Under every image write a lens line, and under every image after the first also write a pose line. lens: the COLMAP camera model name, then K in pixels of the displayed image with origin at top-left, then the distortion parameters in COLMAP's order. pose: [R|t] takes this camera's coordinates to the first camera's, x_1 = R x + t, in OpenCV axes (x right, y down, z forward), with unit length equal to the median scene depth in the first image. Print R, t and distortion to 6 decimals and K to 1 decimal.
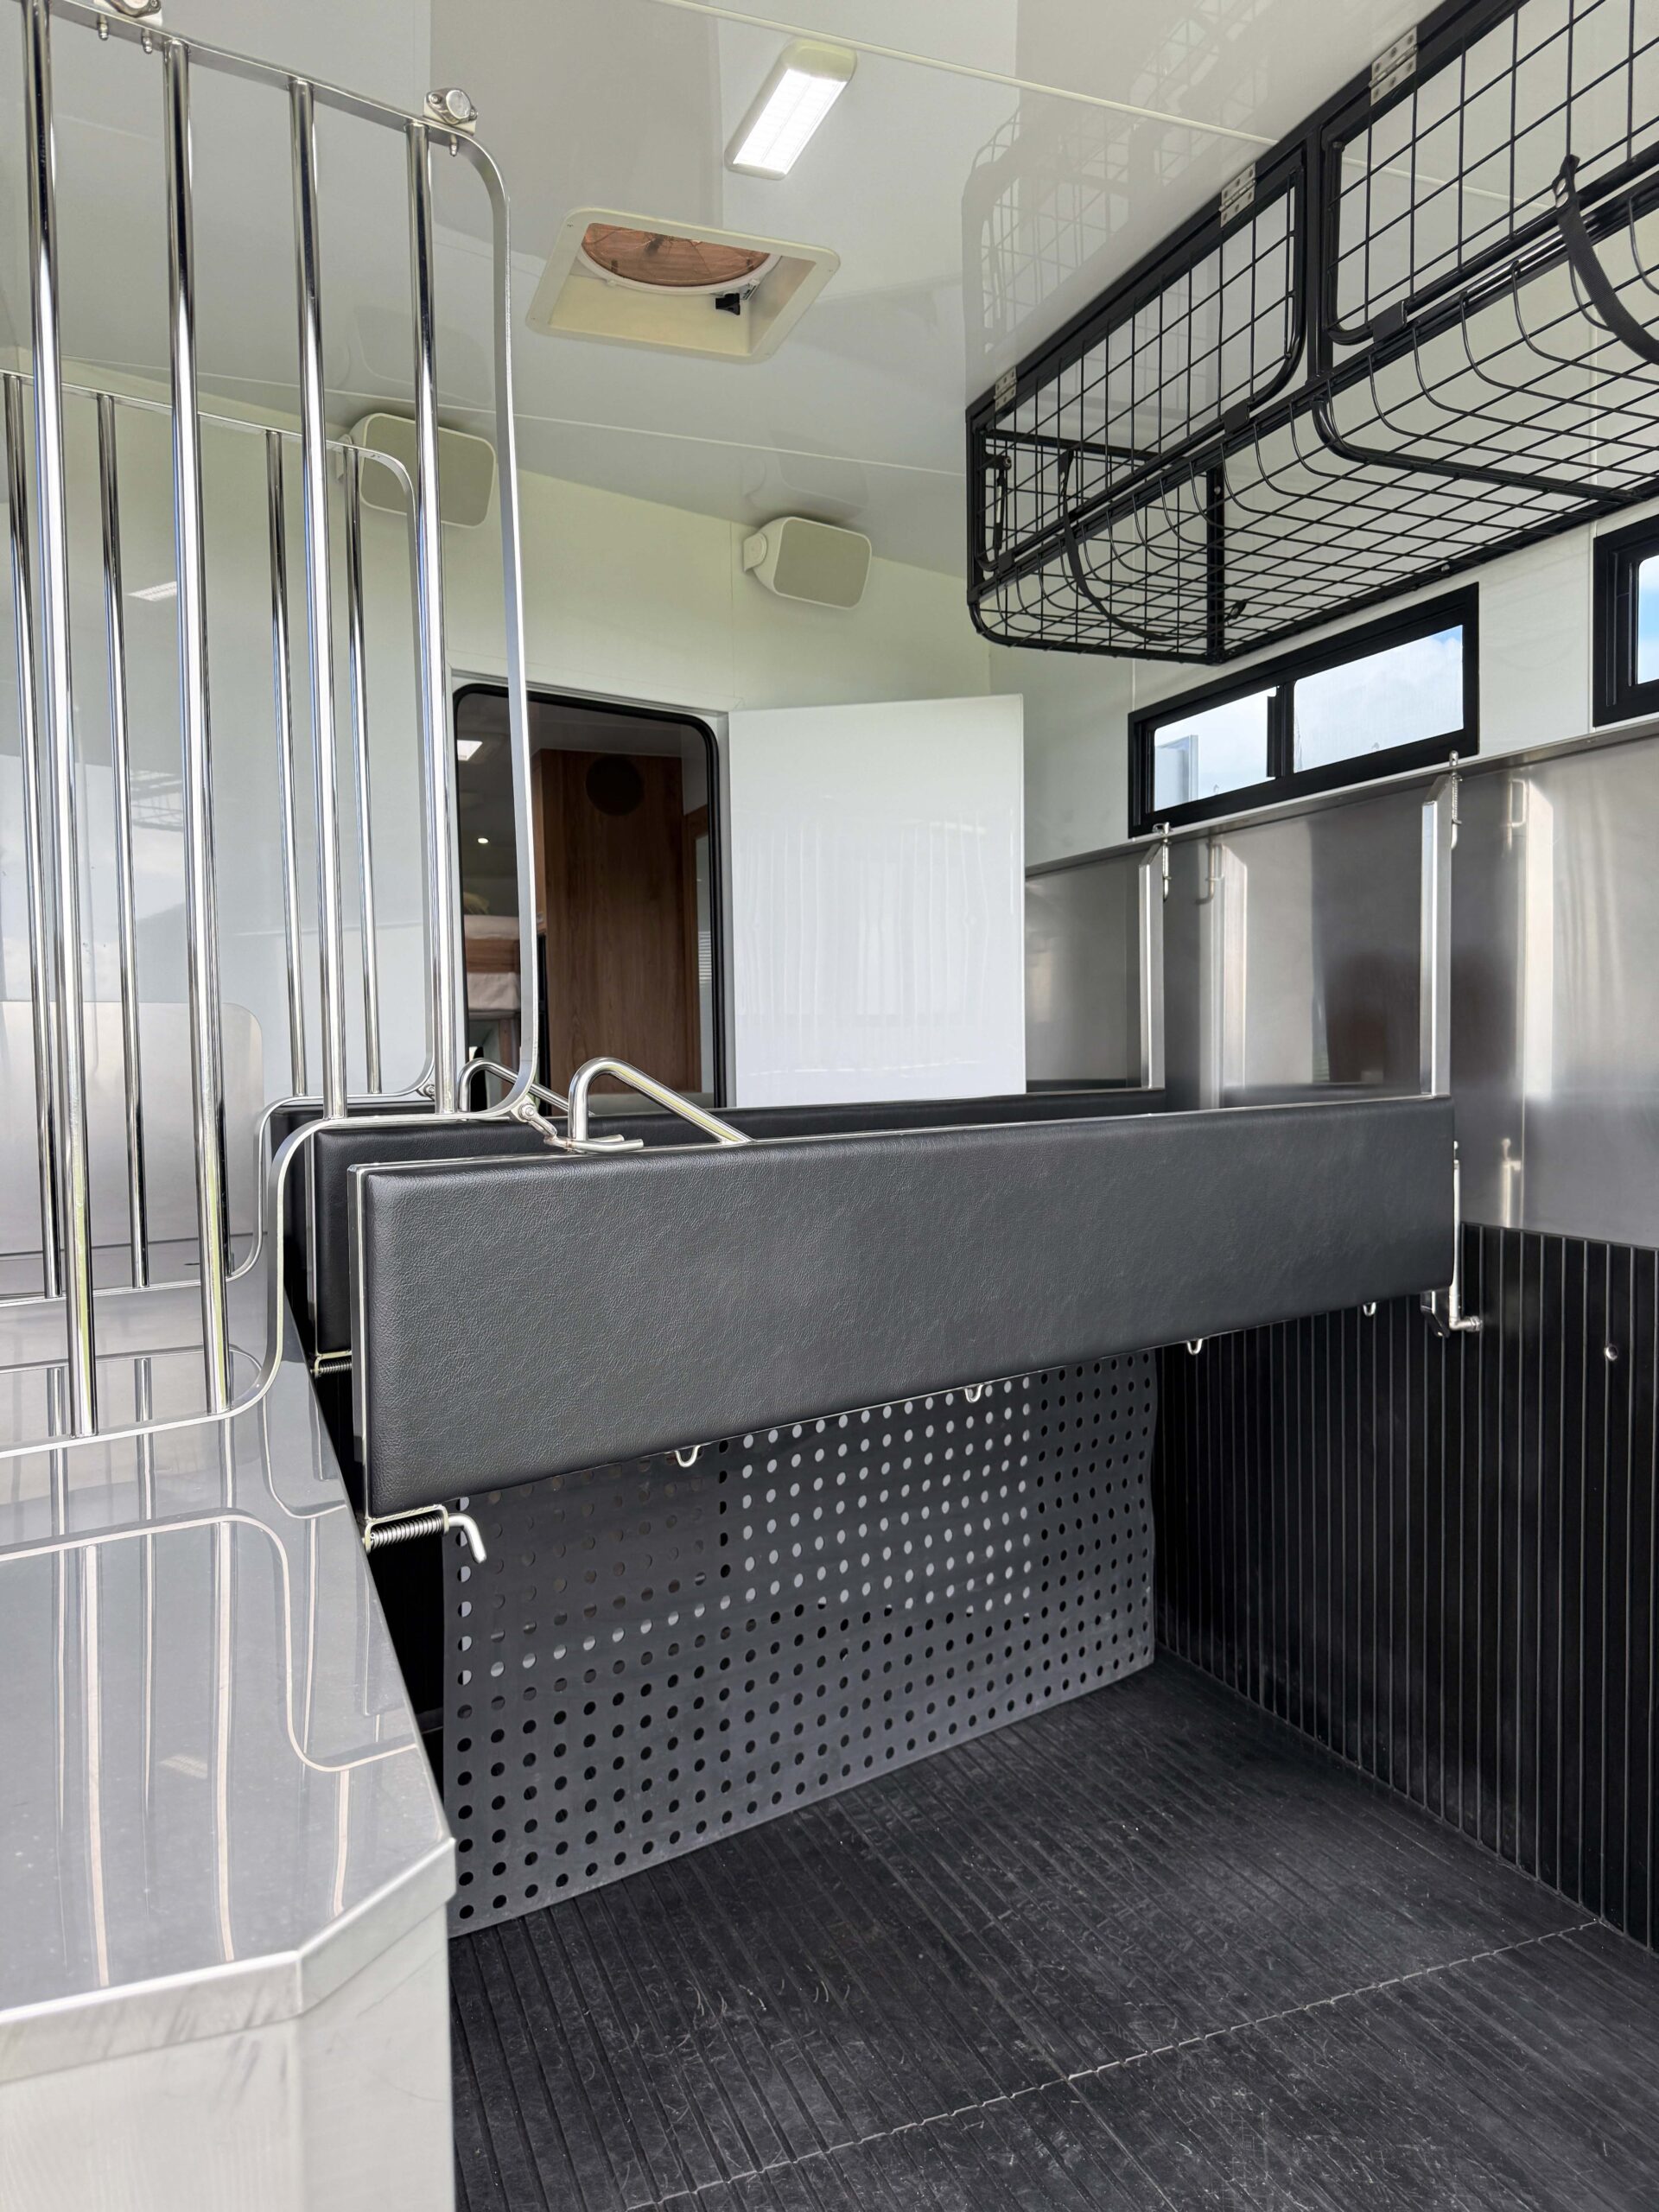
lens RADIAL K [[1576.9, 0, 828.6], [0, 1576.9, 1128.2], [0, 0, 1]] dist [0.007035, -0.037930]
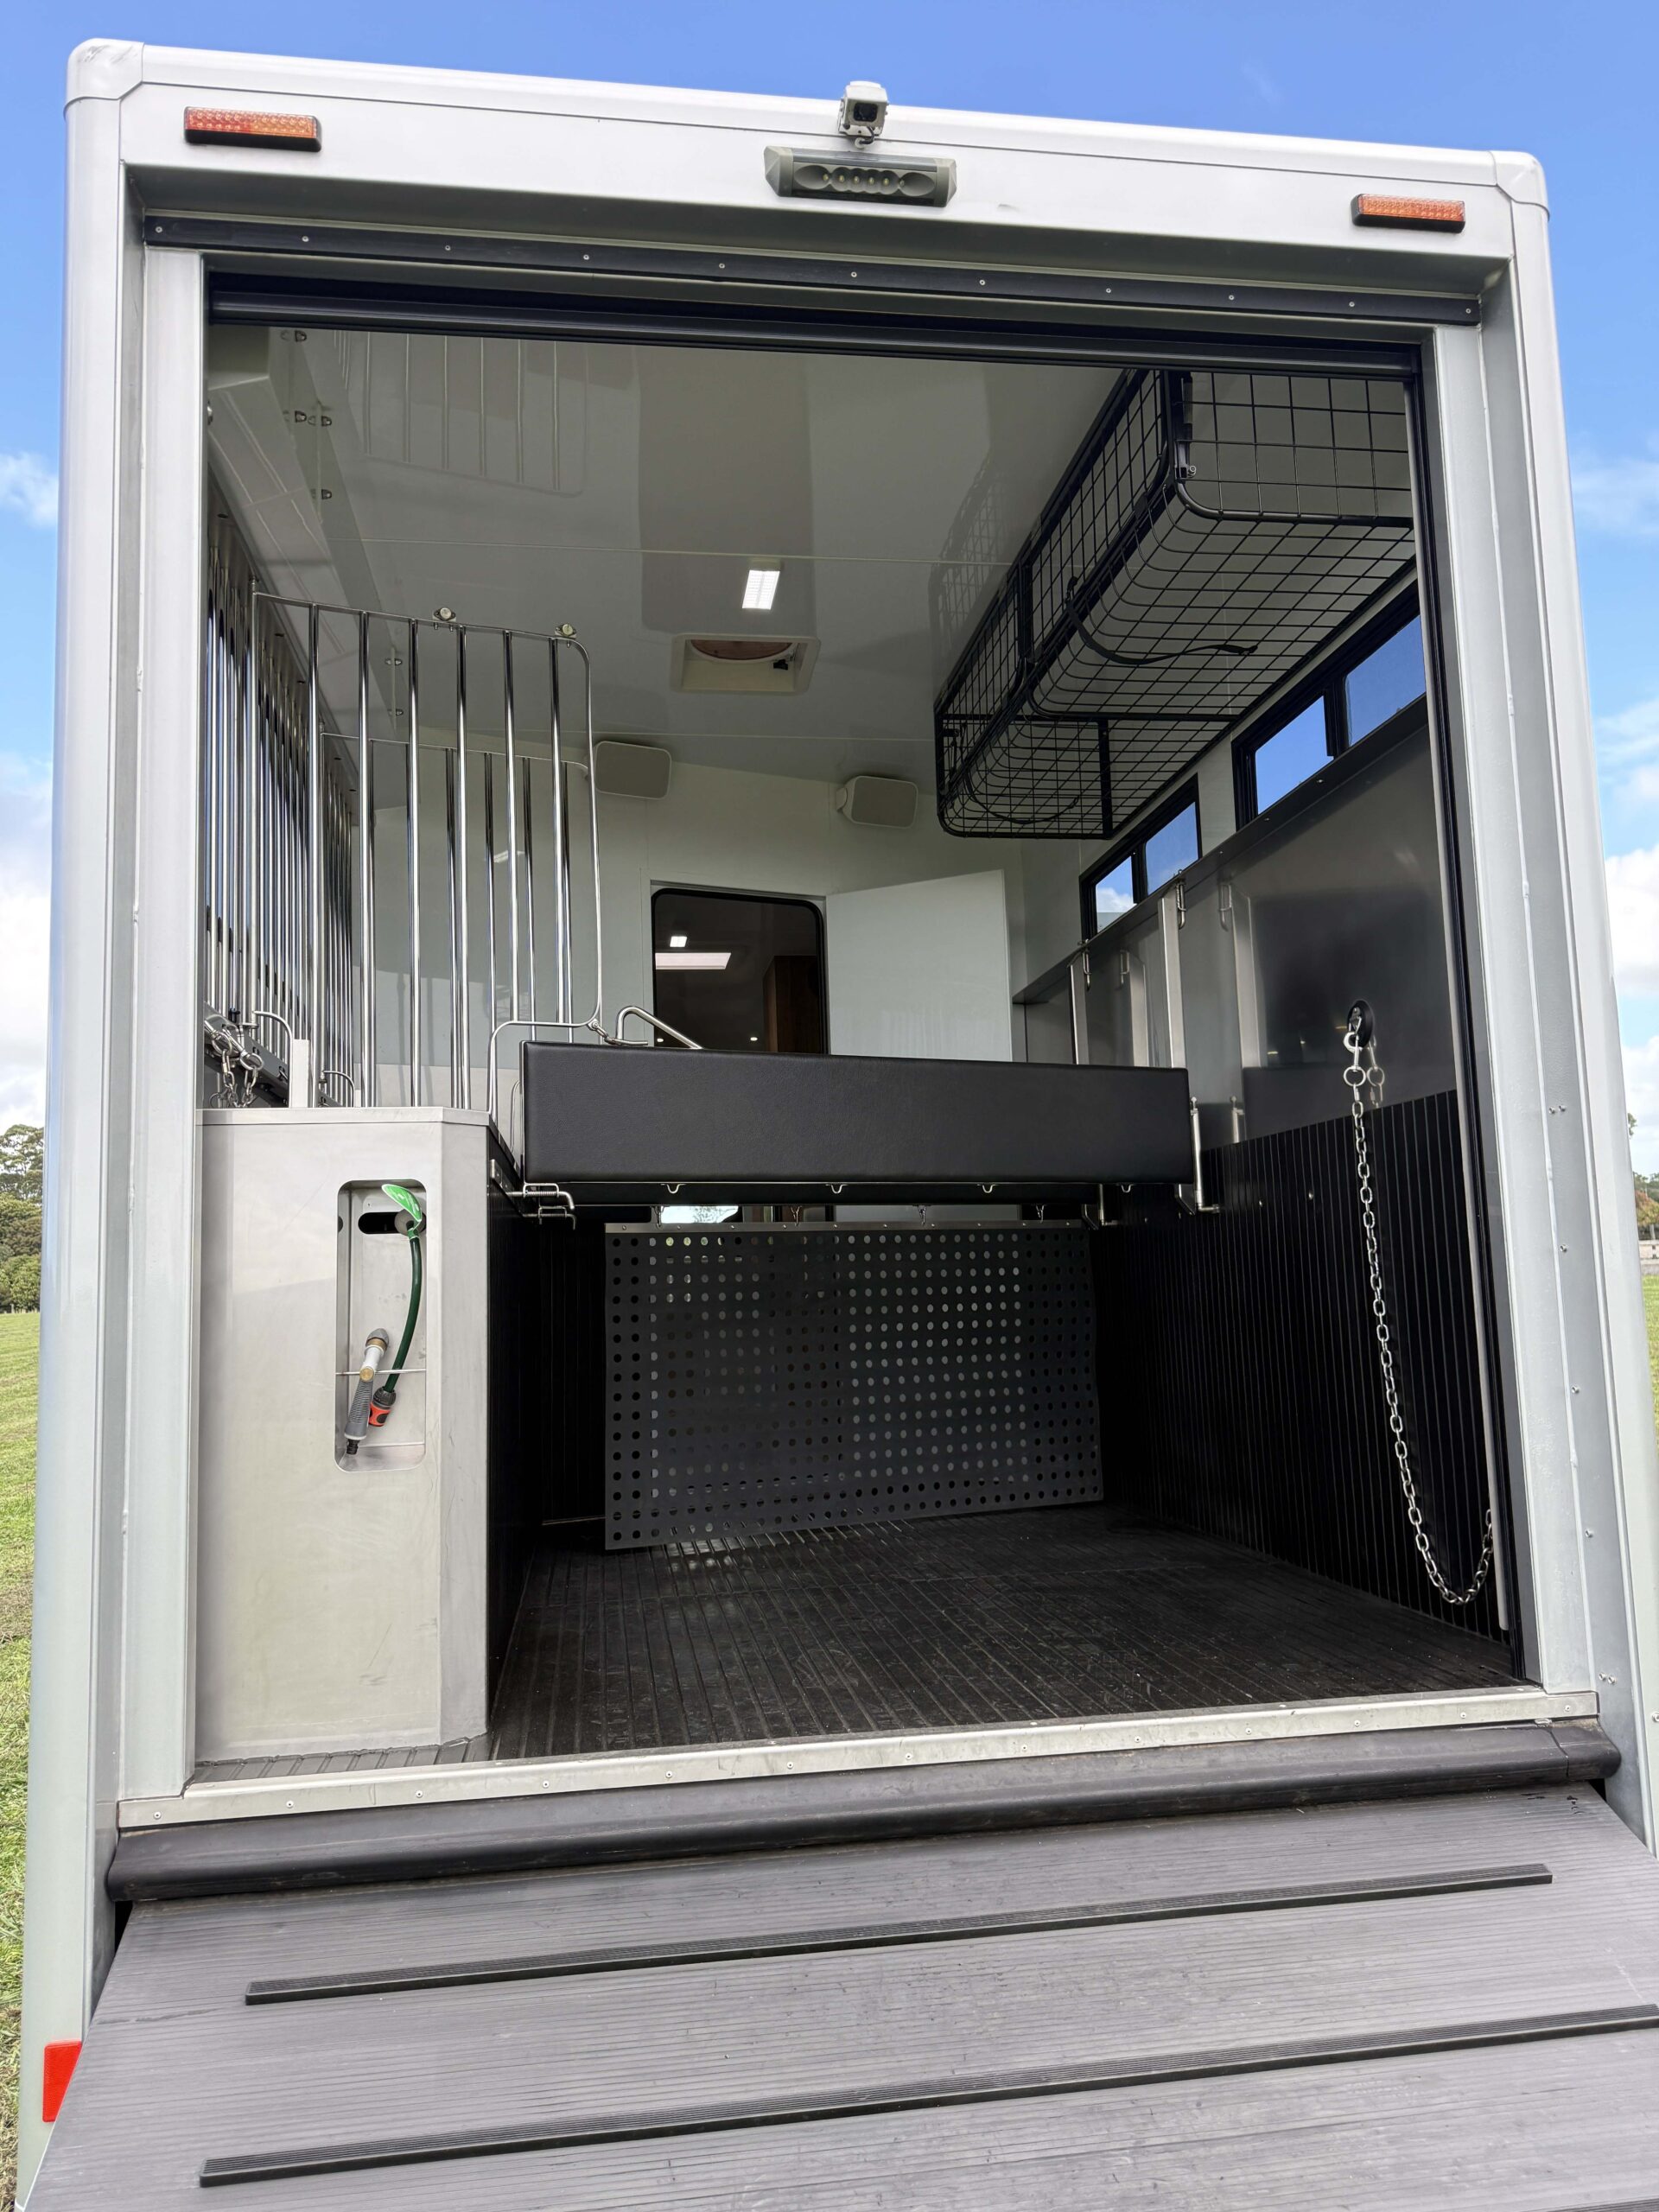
lens RADIAL K [[1543.9, 0, 793.4], [0, 1543.9, 1146.8], [0, 0, 1]] dist [0.003126, -0.086452]
pose [[0.970608, -0.035914, -0.237970, 0.318394], [0.001279, 0.989558, -0.144129, 0.251355], [0.240662, 0.139588, 0.960519, -0.559070]]
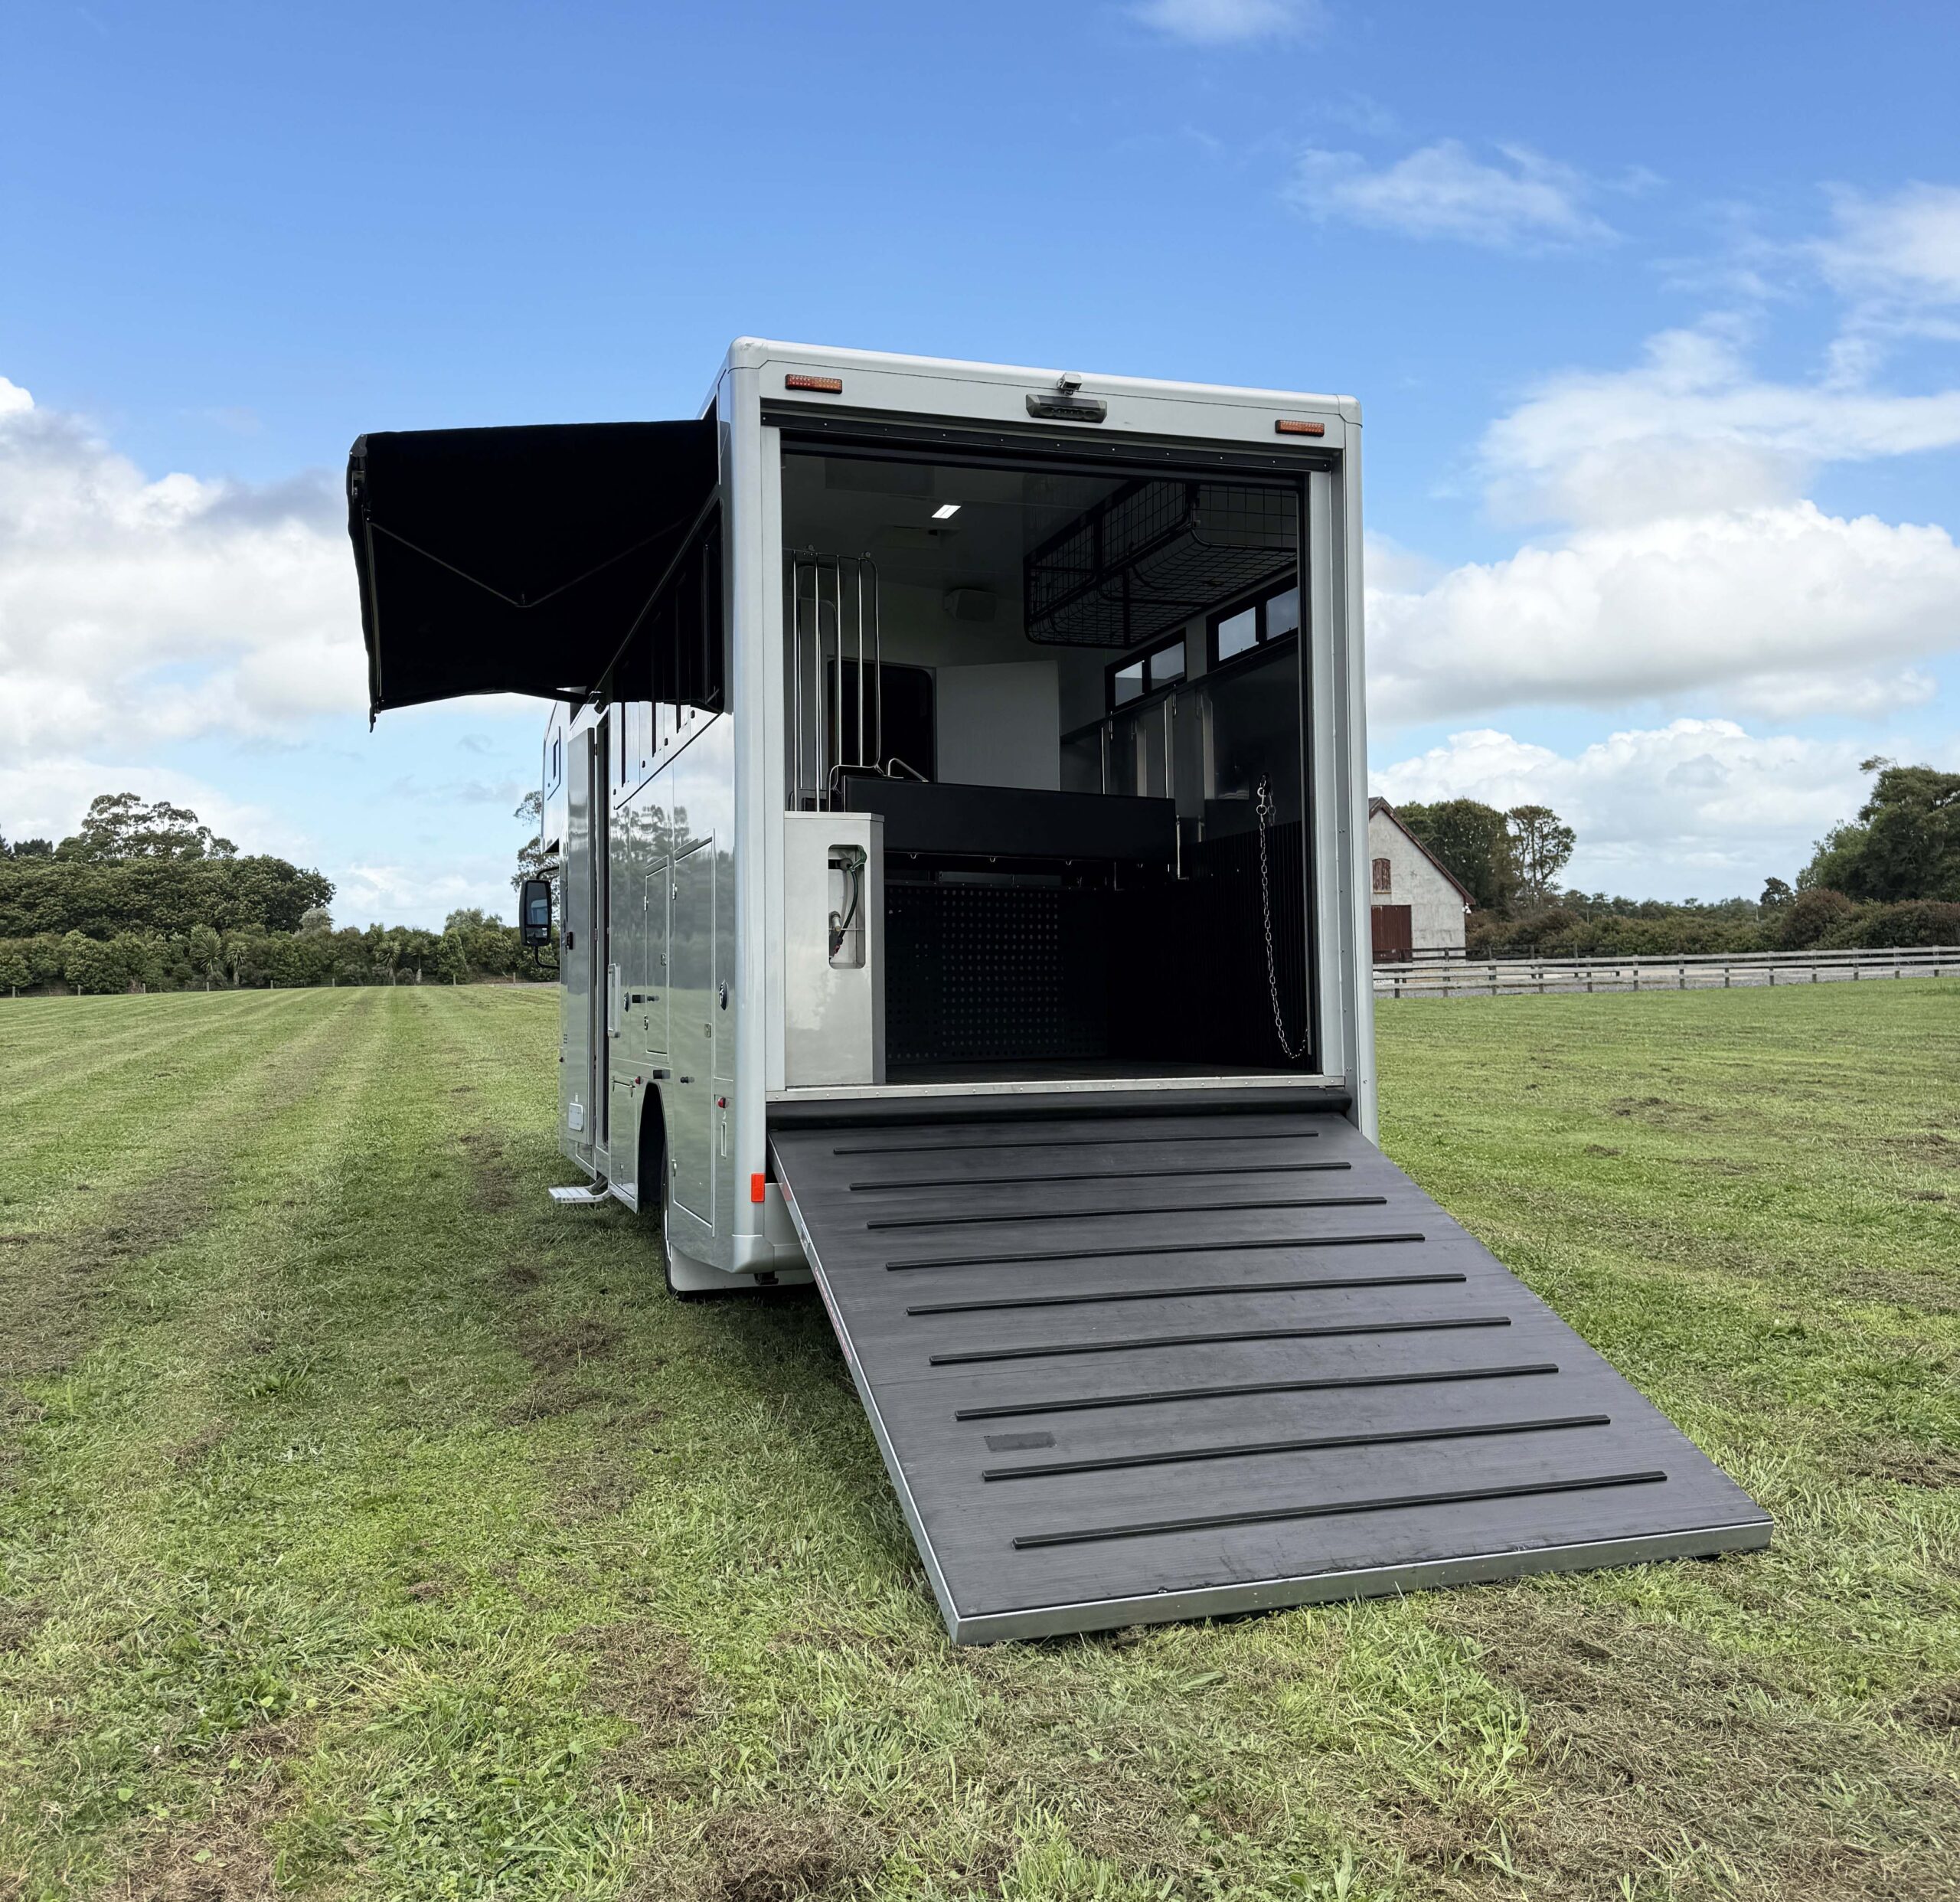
lens RADIAL K [[1848.4, 0, 980.0], [0, 1848.4, 951.0], [0, 0, 1]] dist [-0.005873, -0.000217]
pose [[0.997944, -0.000705, -0.064086, 0.214306], [-0.004708, 0.996431, -0.084279, 0.470910], [0.063916, 0.084408, 0.994379, -2.061798]]
